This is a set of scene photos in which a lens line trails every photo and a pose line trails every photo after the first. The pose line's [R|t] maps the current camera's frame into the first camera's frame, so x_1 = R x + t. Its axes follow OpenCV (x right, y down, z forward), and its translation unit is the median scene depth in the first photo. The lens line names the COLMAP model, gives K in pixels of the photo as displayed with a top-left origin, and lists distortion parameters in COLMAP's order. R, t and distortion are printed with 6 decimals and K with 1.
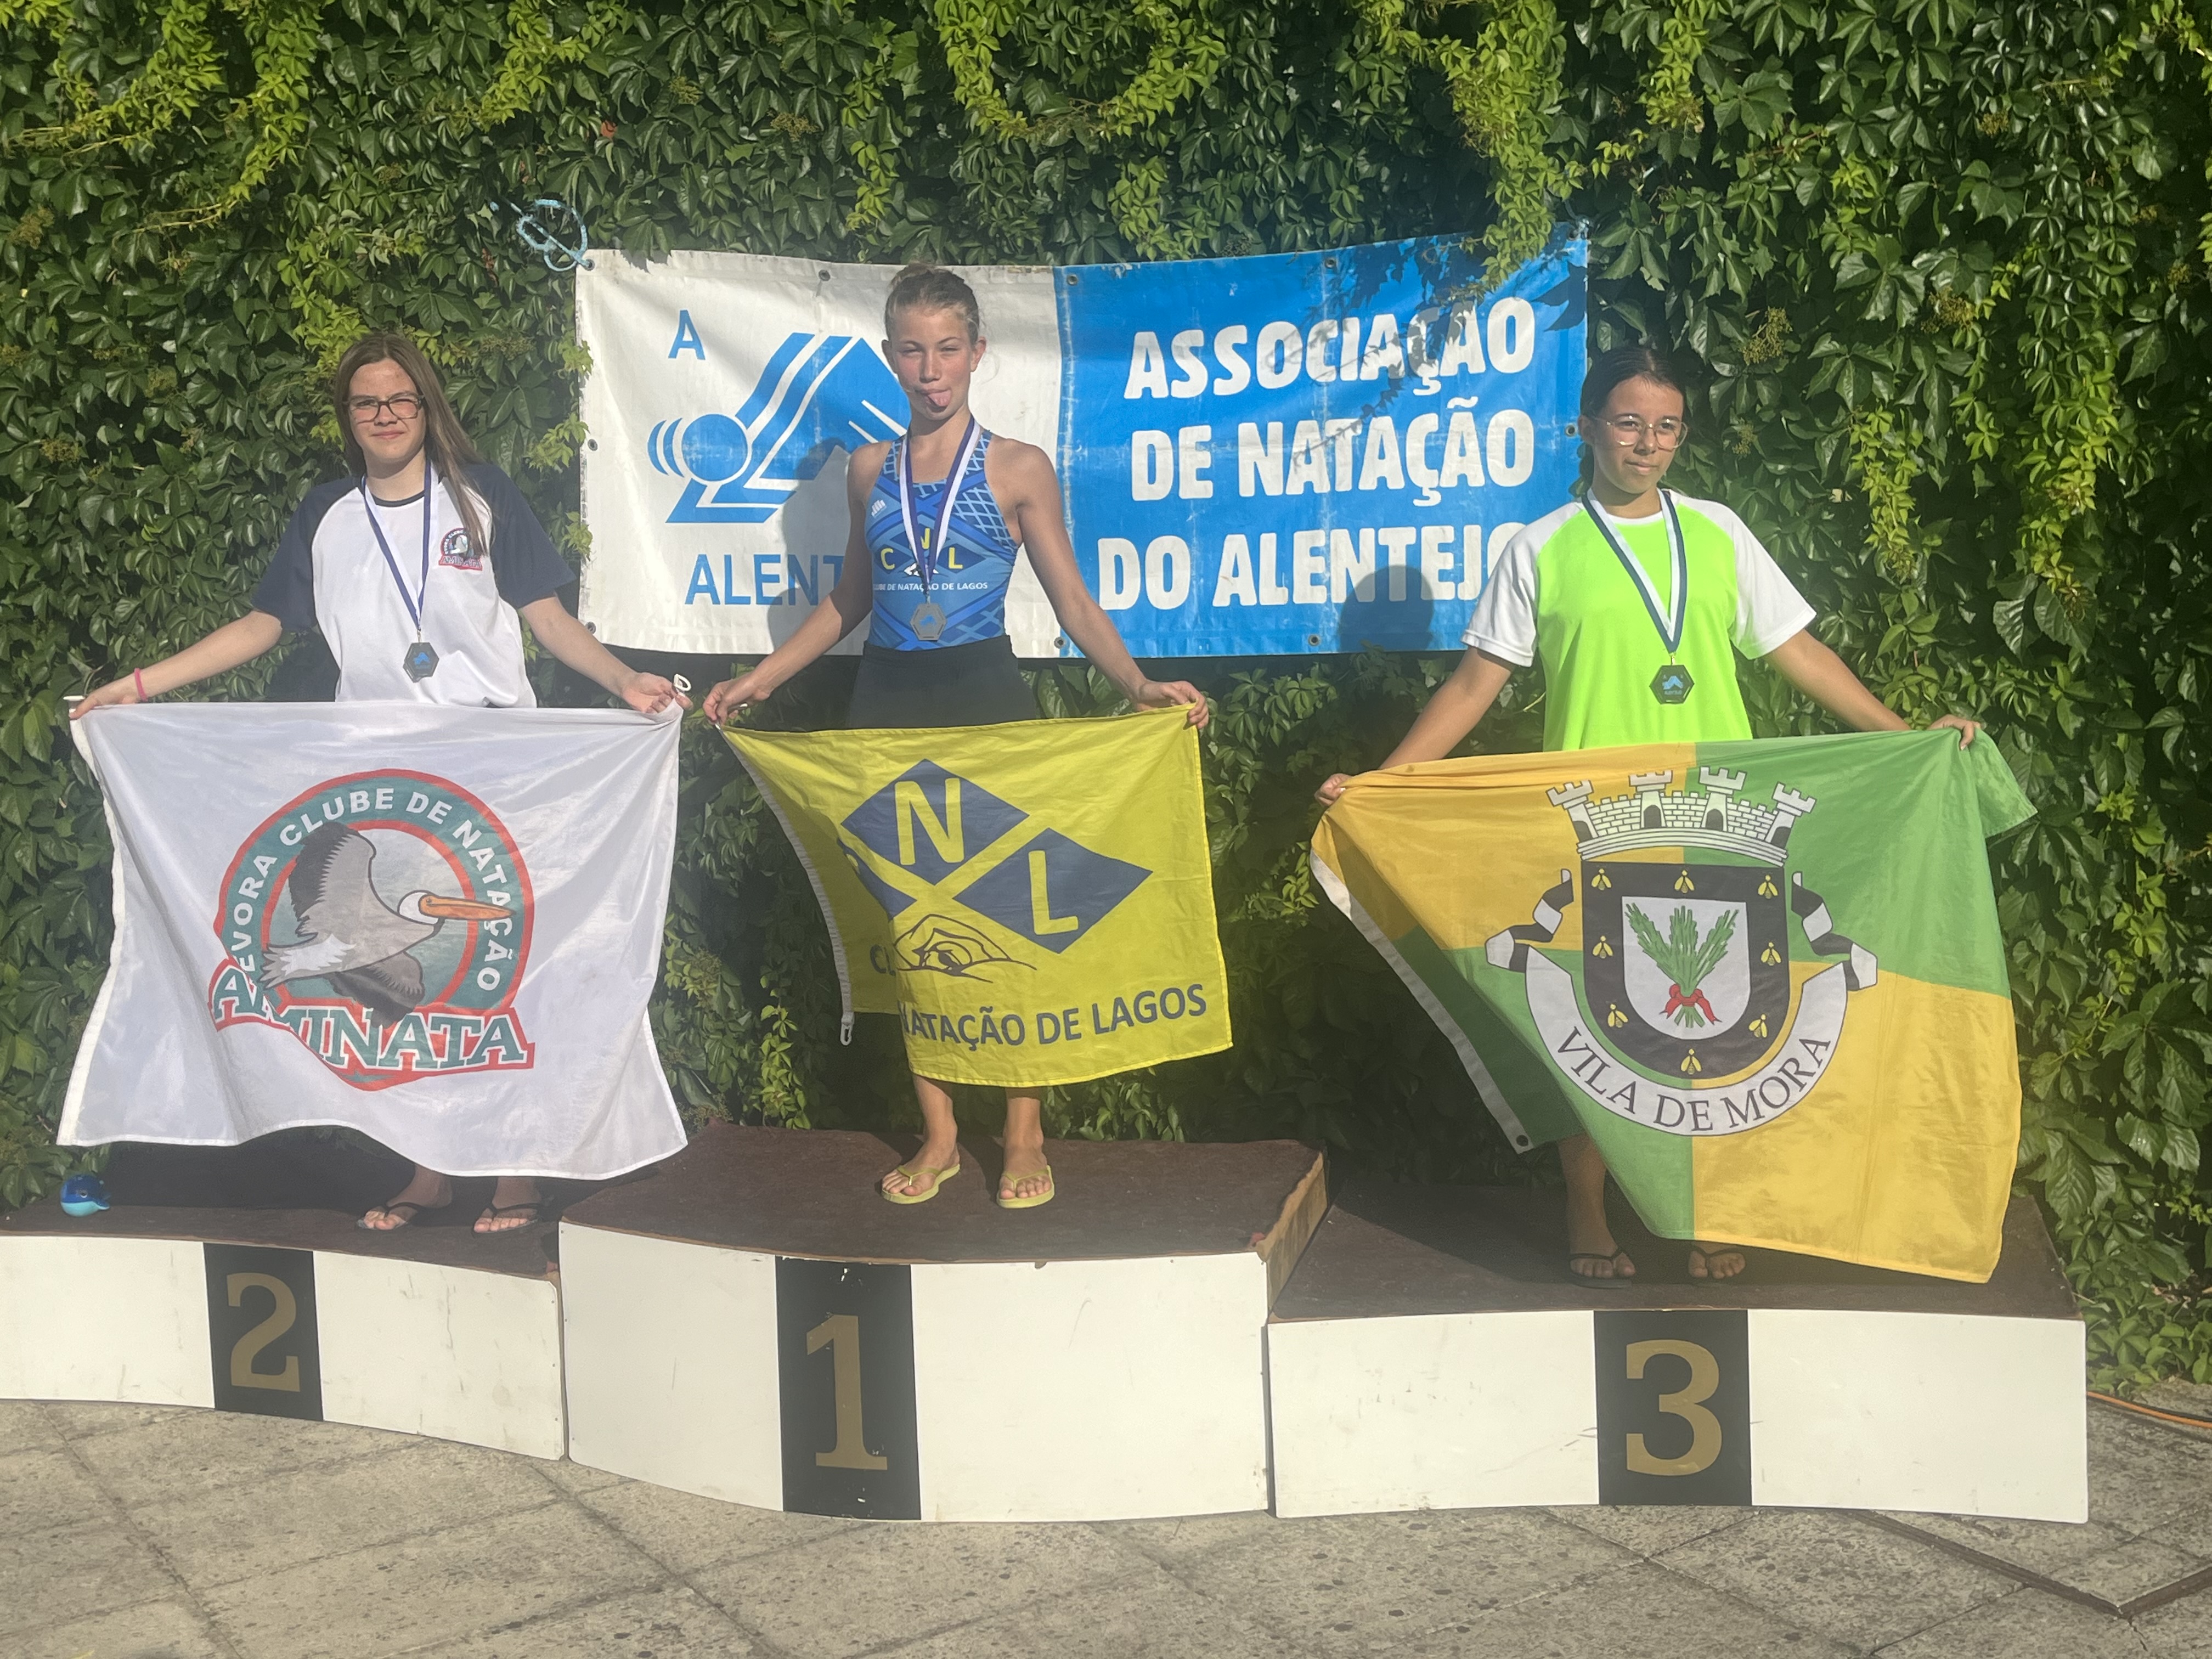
lens RADIAL K [[2414.3, 0, 1102.2], [0, 2414.3, 854.2], [0, 0, 1]] dist [0.055090, 0.000000]
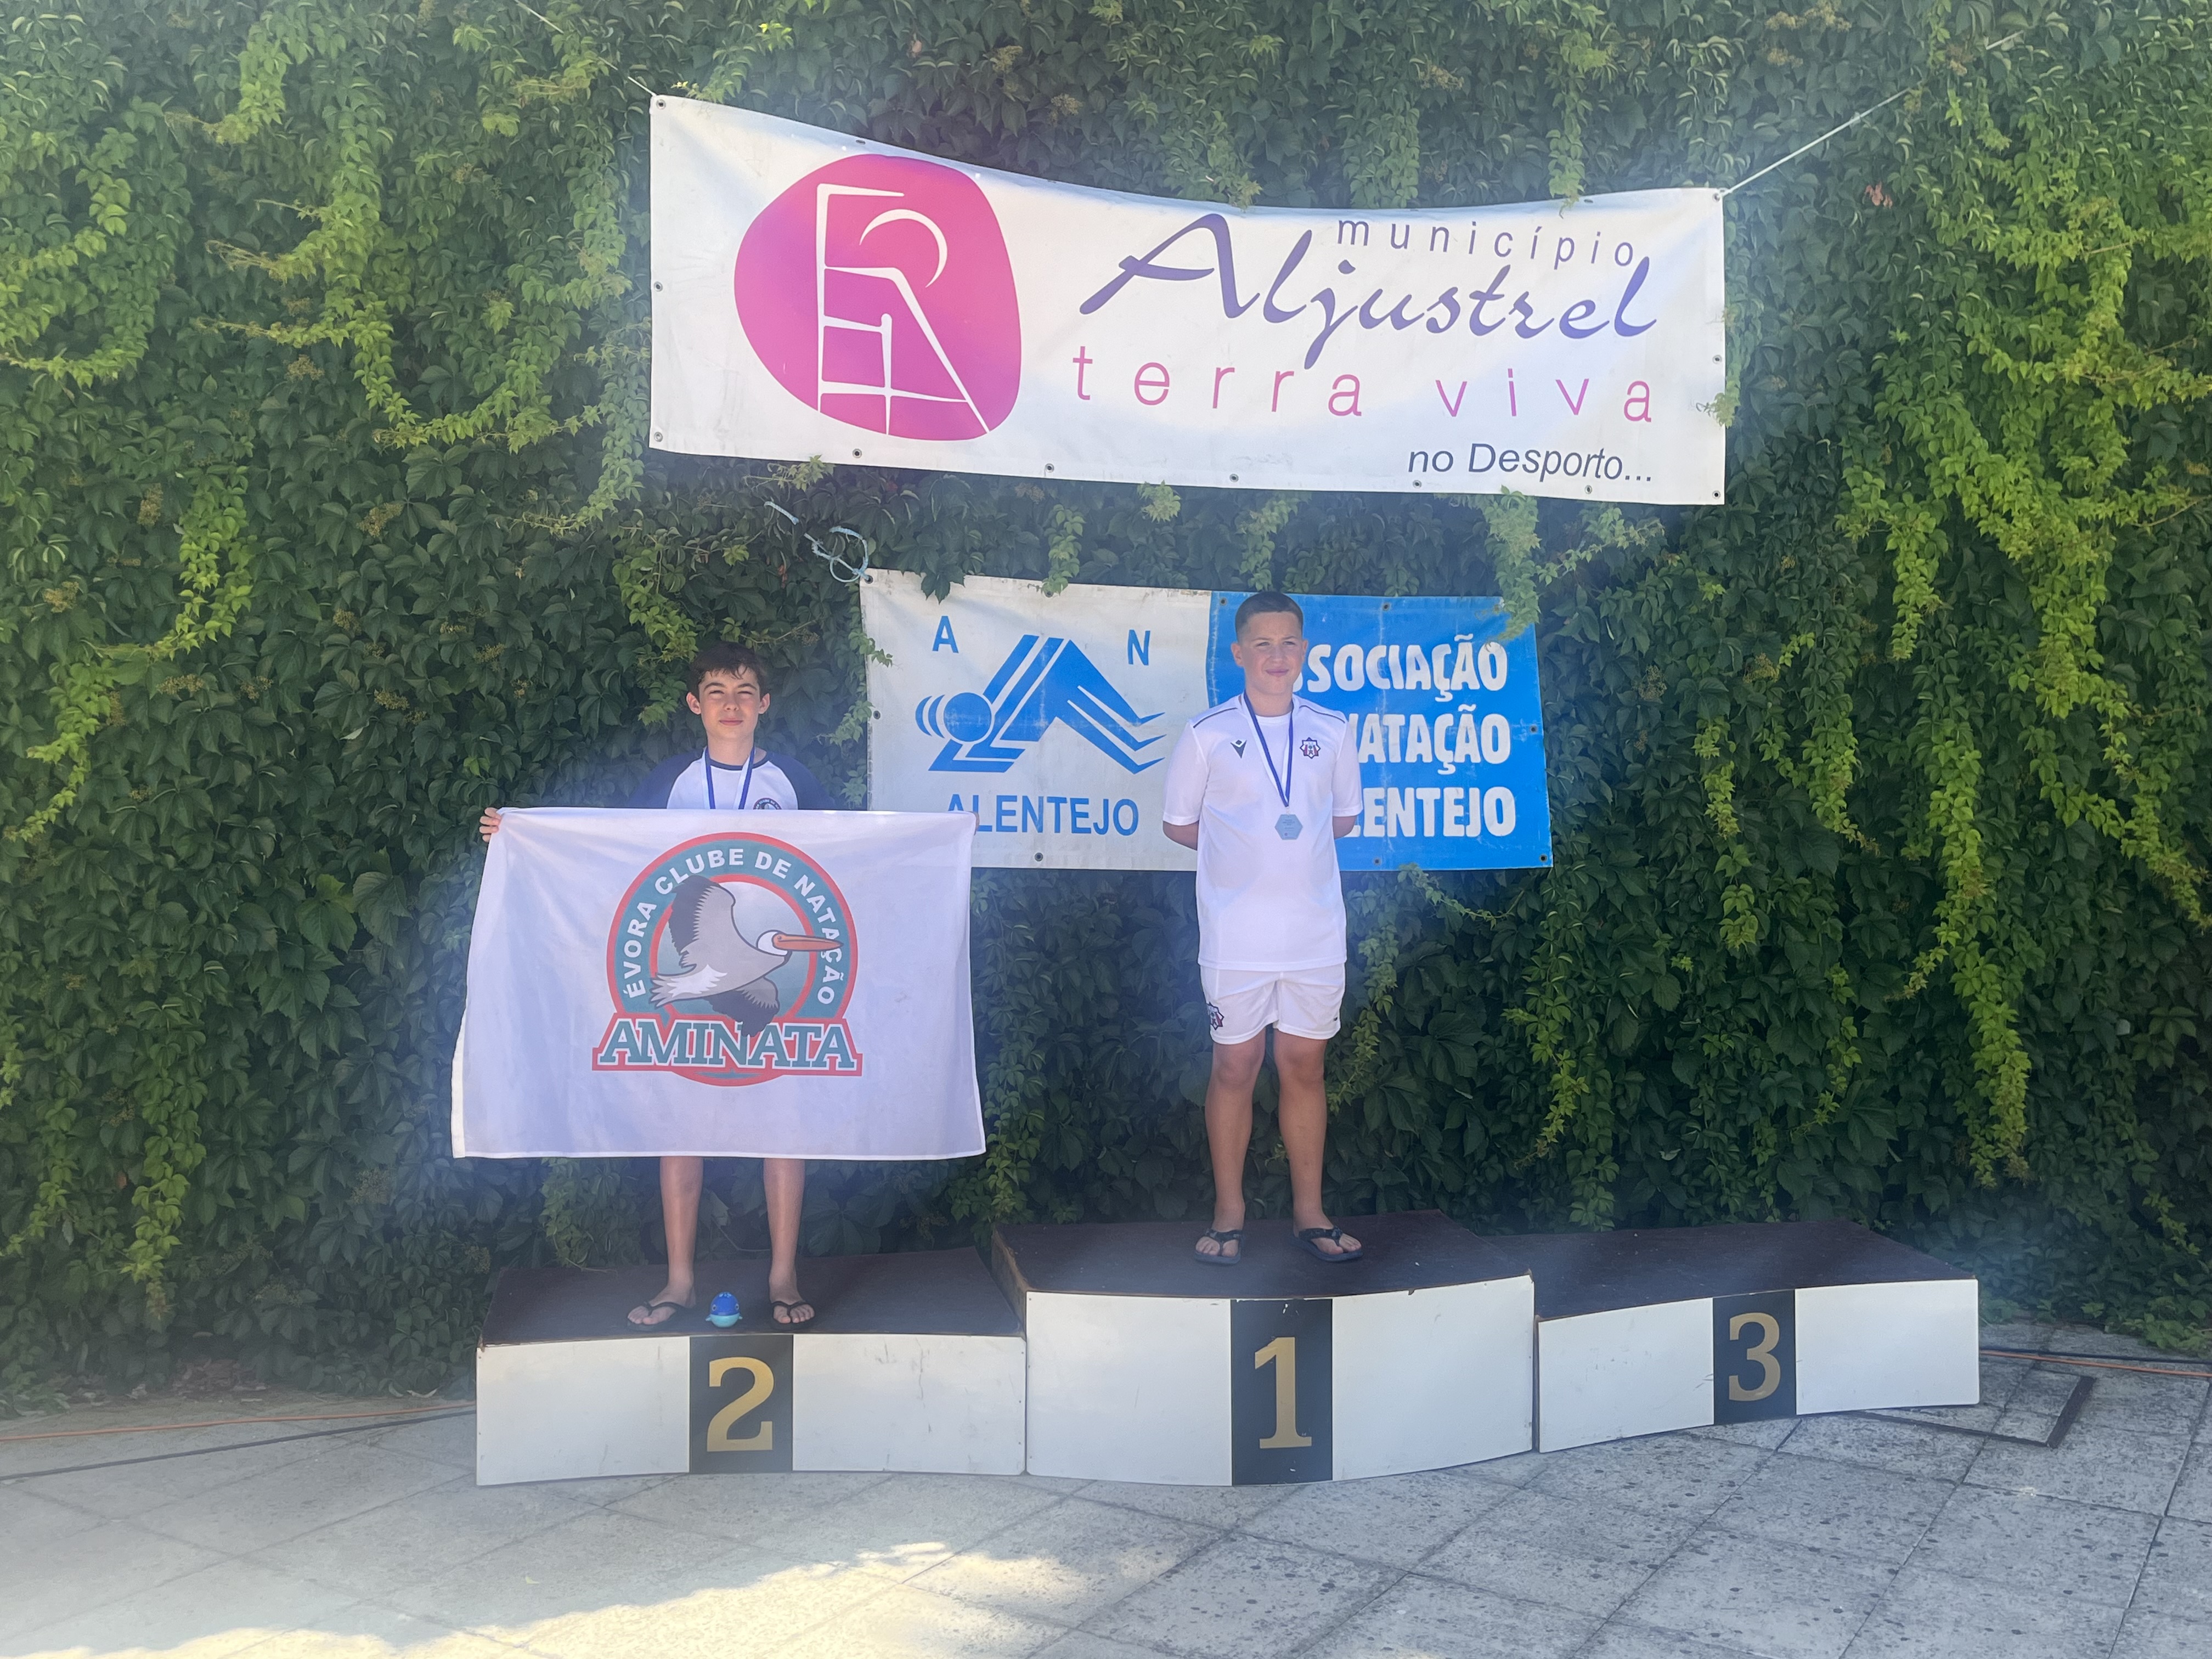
lens RADIAL K [[2048.7, 0, 1104.6], [0, 2048.7, 821.3], [0, 0, 1]] dist [0.052221, 0.000000]
pose [[0.917614, 0.019869, 0.396975, -0.587152], [0.021199, 0.994882, -0.098796, 0.006066], [-0.396907, 0.099072, 0.912496, -0.074546]]
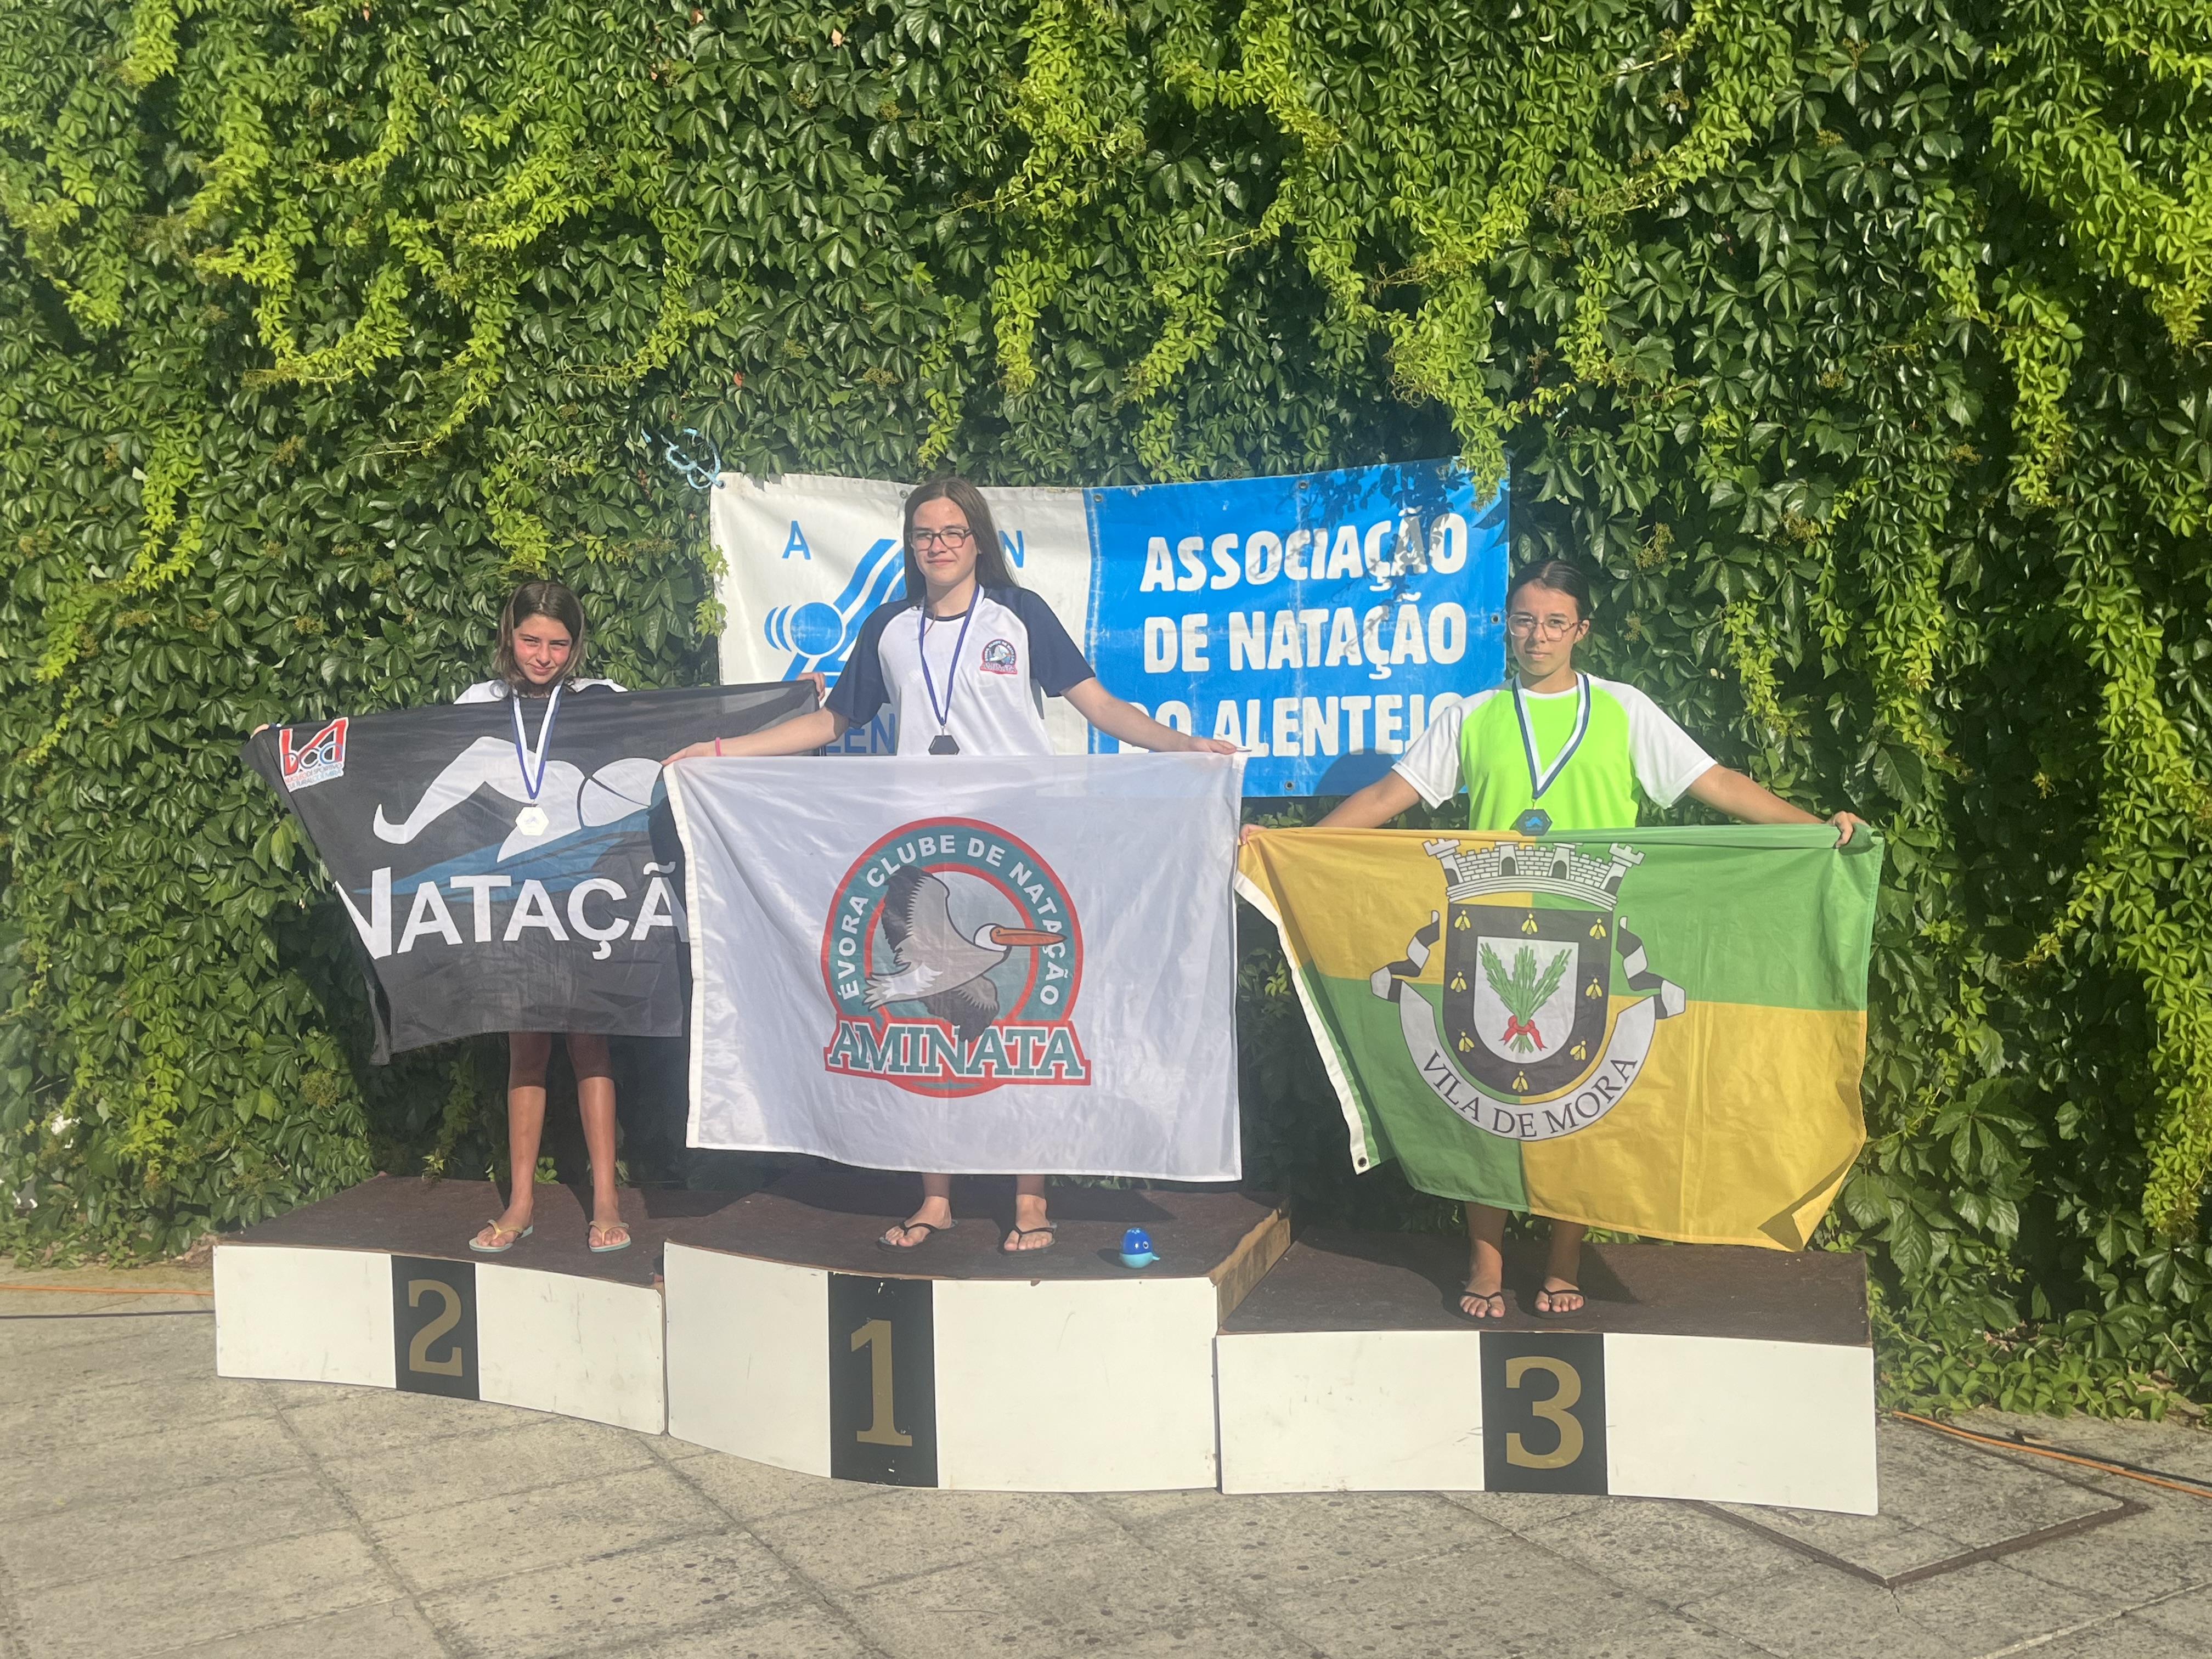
lens RADIAL K [[2151.1, 0, 1112.4], [0, 2151.1, 844.3], [0, 0, 1]] dist [0.054840, 0.000000]
pose [[0.998252, 0.012722, -0.057716, 0.064674], [-0.015760, 0.998497, -0.052487, 0.000485], [0.056961, 0.053305, 0.996952, -0.106895]]
